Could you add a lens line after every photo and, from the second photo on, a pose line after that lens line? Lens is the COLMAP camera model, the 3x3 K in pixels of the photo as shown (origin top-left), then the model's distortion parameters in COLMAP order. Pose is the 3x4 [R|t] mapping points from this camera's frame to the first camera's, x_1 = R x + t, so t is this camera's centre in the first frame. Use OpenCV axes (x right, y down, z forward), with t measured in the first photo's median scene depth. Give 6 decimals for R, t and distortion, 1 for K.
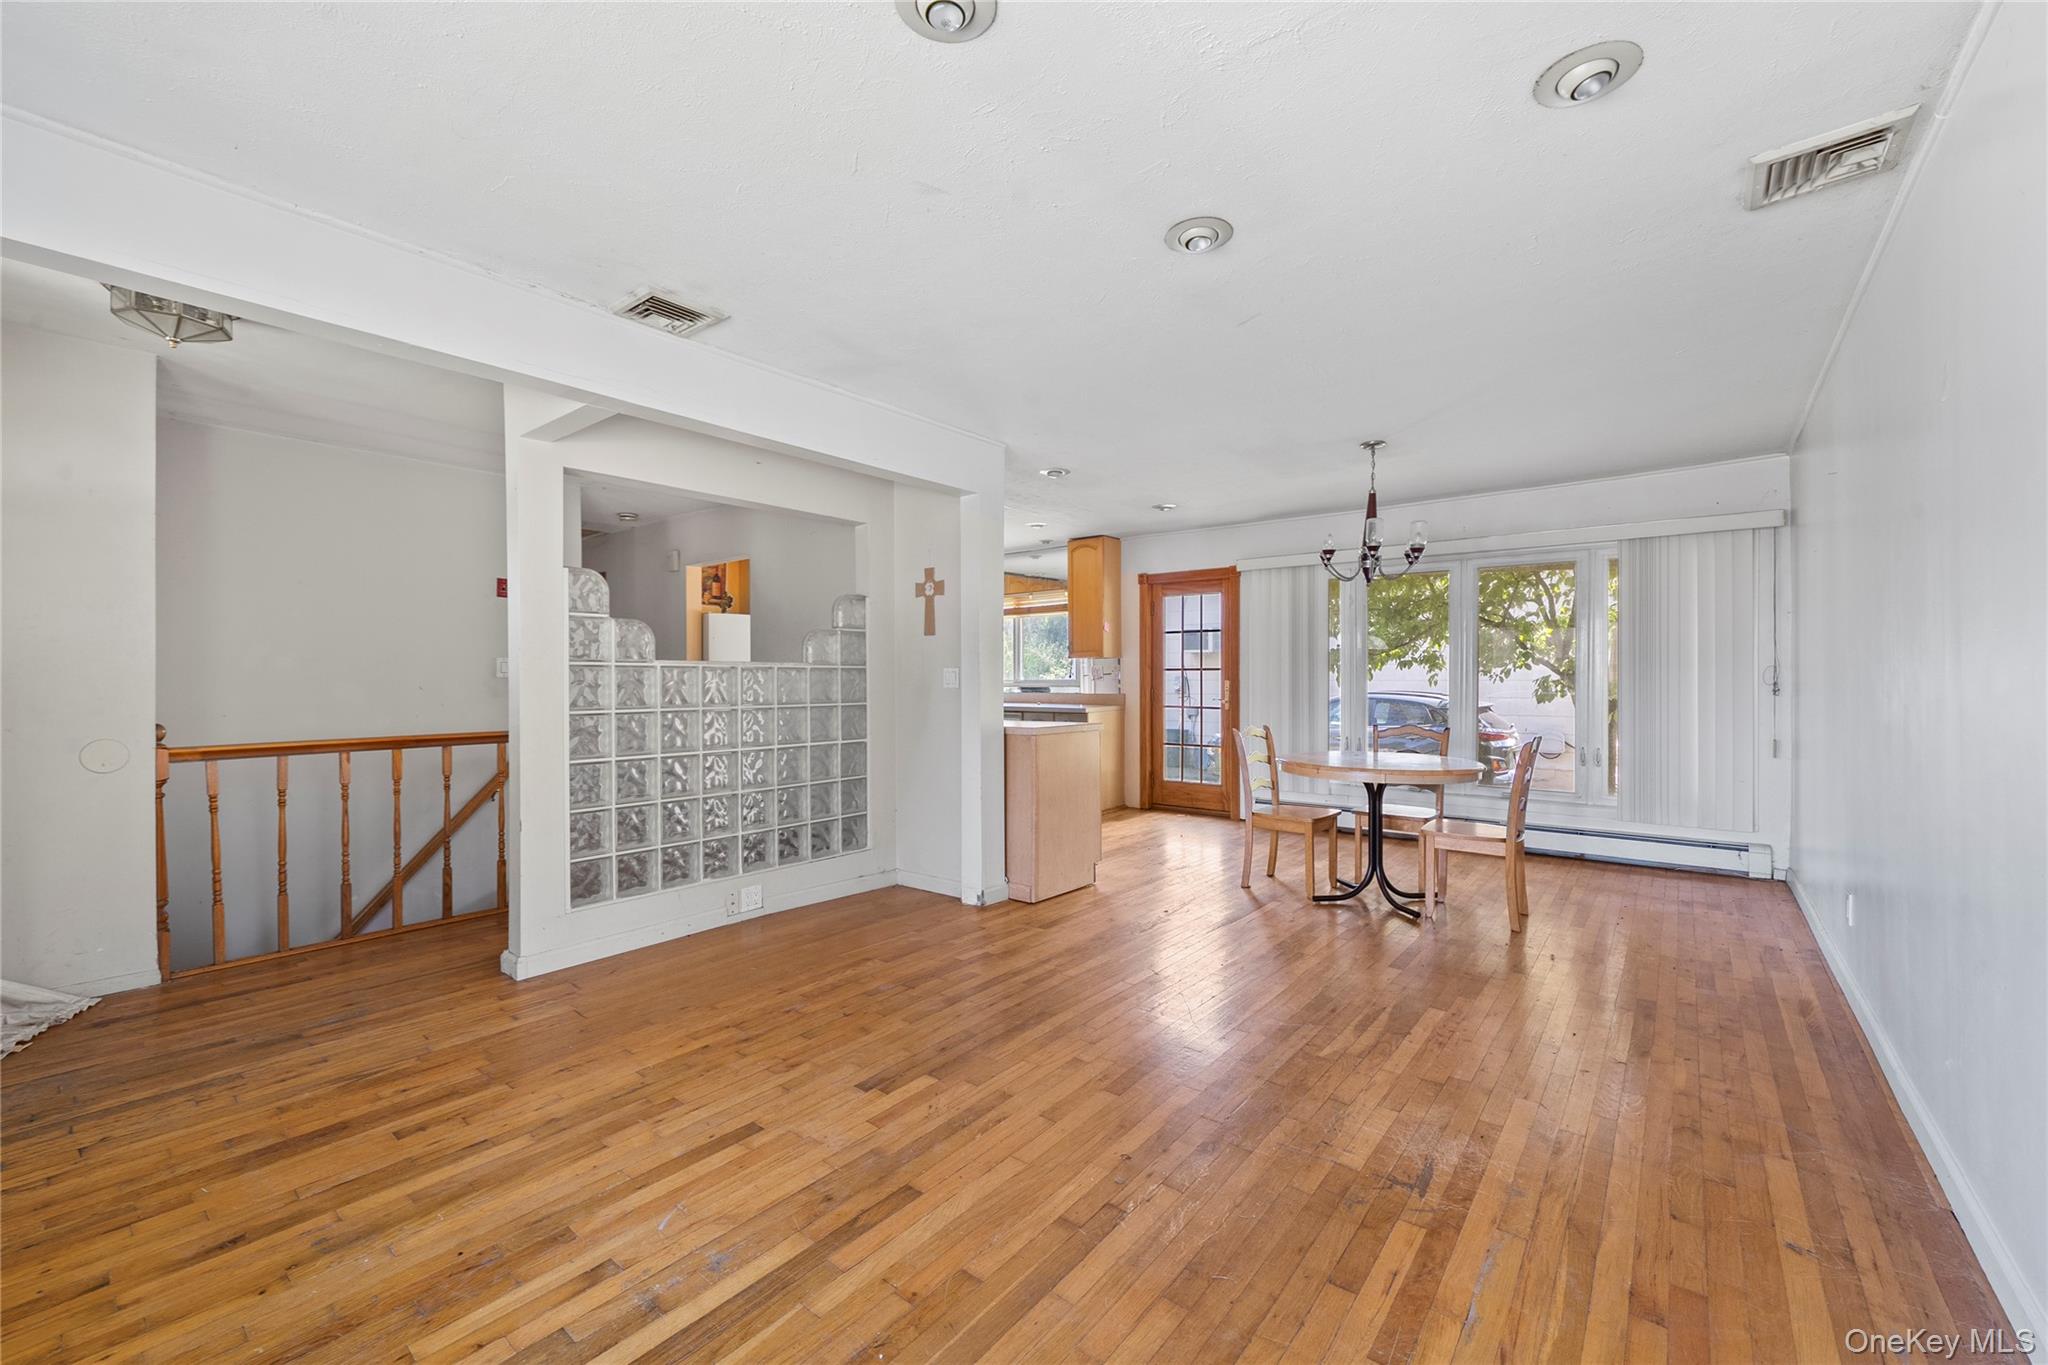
lens RADIAL K [[836.9, 0, 1017.6], [0, 836.9, 677.5], [0, 0, 1]] dist [-0.002433, -0.000266]
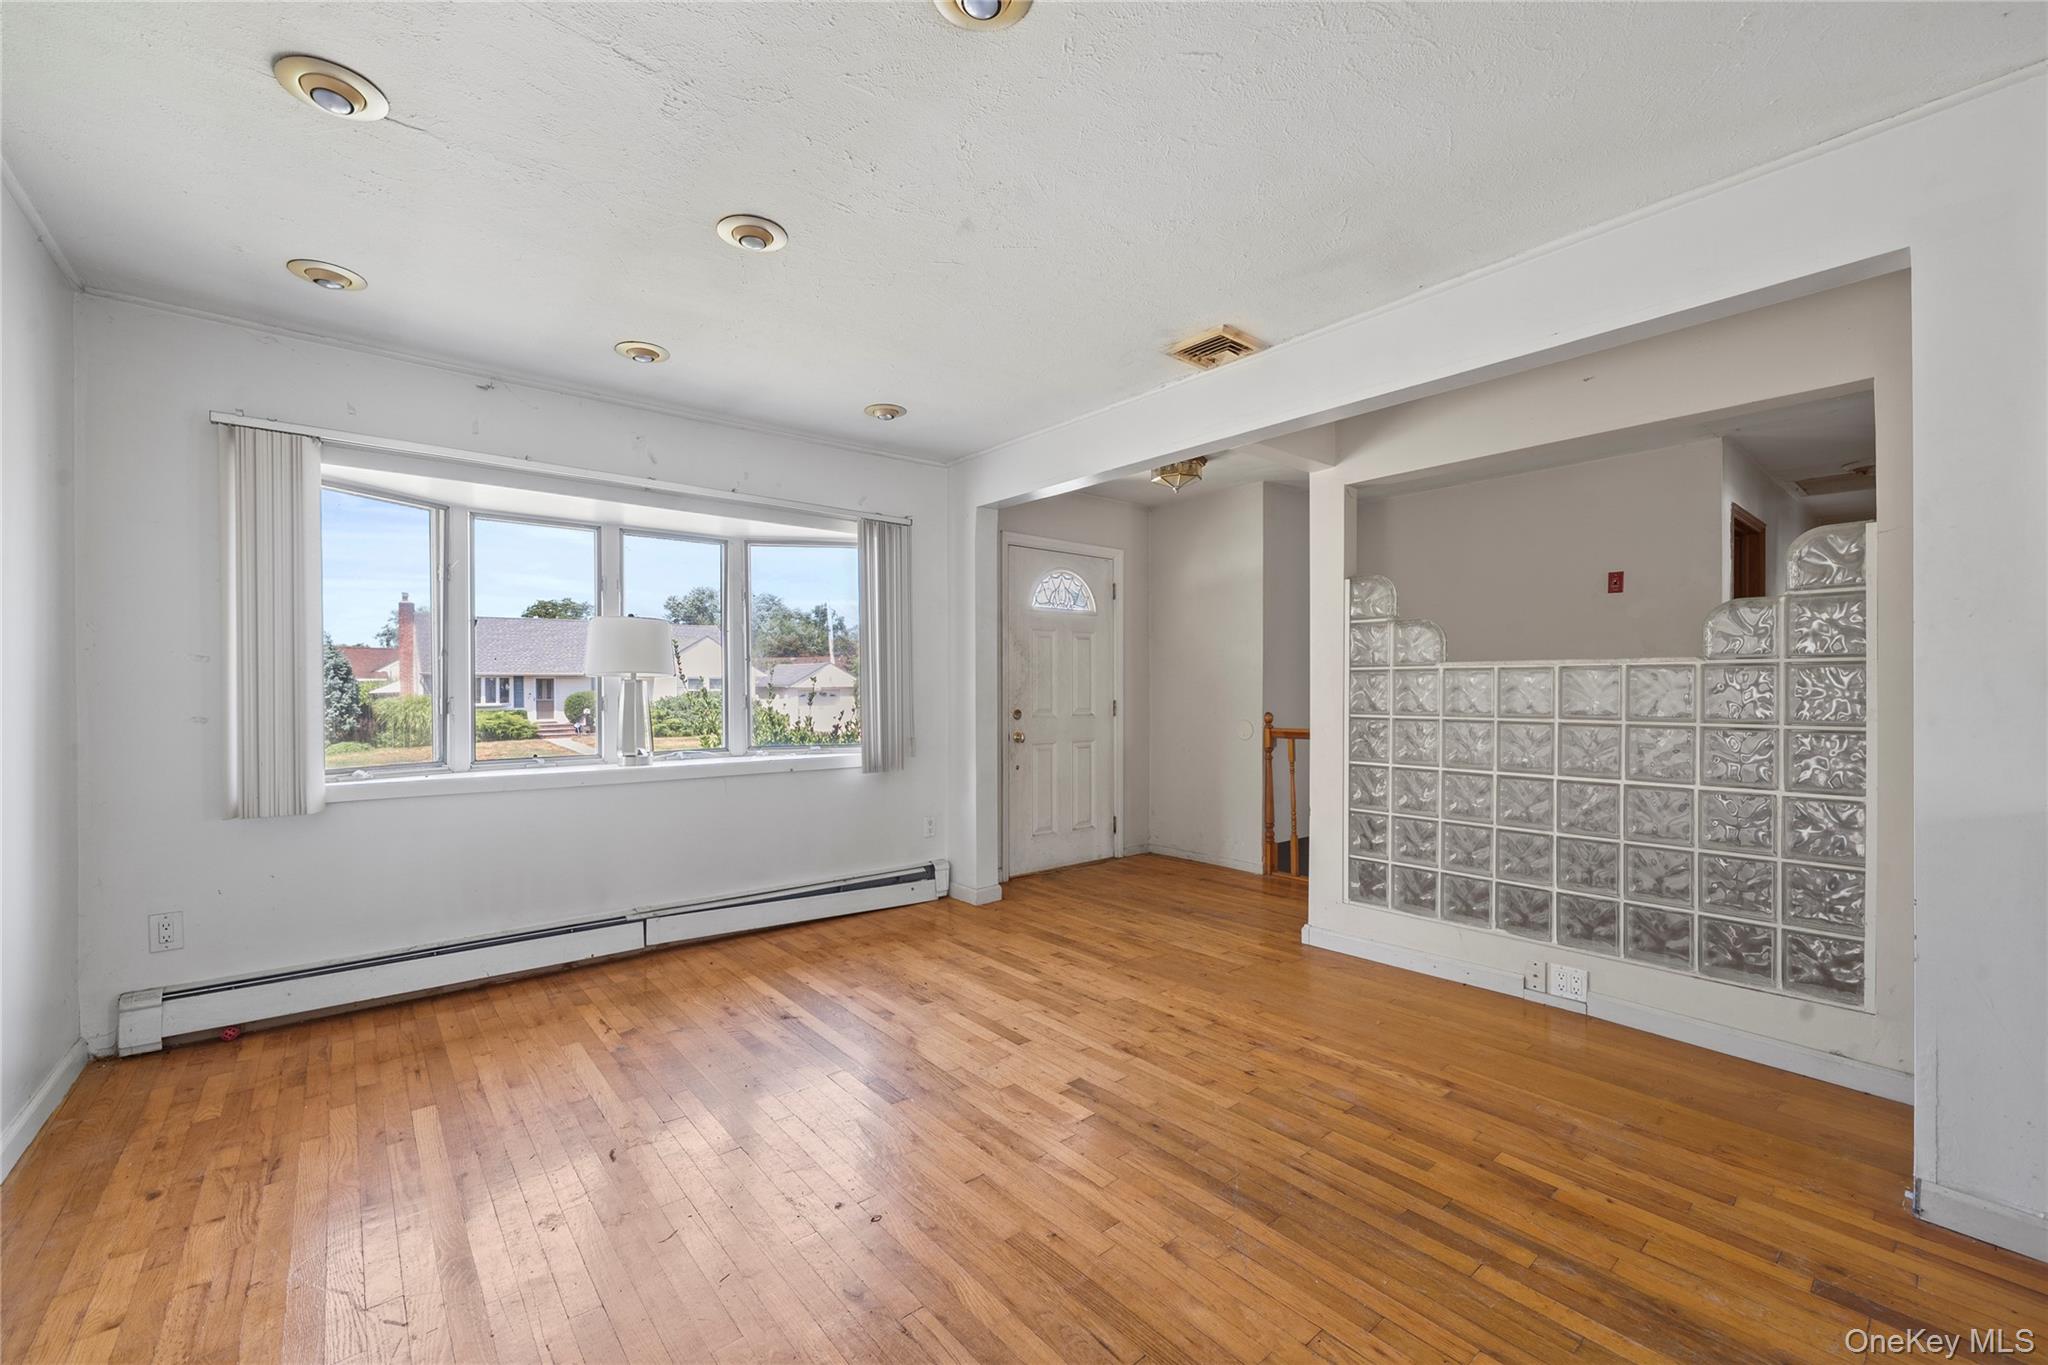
lens RADIAL K [[836.9, 0, 1018.9], [0, 836.9, 692.4], [0, 0, 1]] dist [-0.002433, -0.000266]
pose [[-0.207610, 0.009285, -0.978168, 0.744463], [0.004474, 0.999954, 0.008542, 0.002430], [0.978202, -0.002603, -0.207641, 1.027640]]
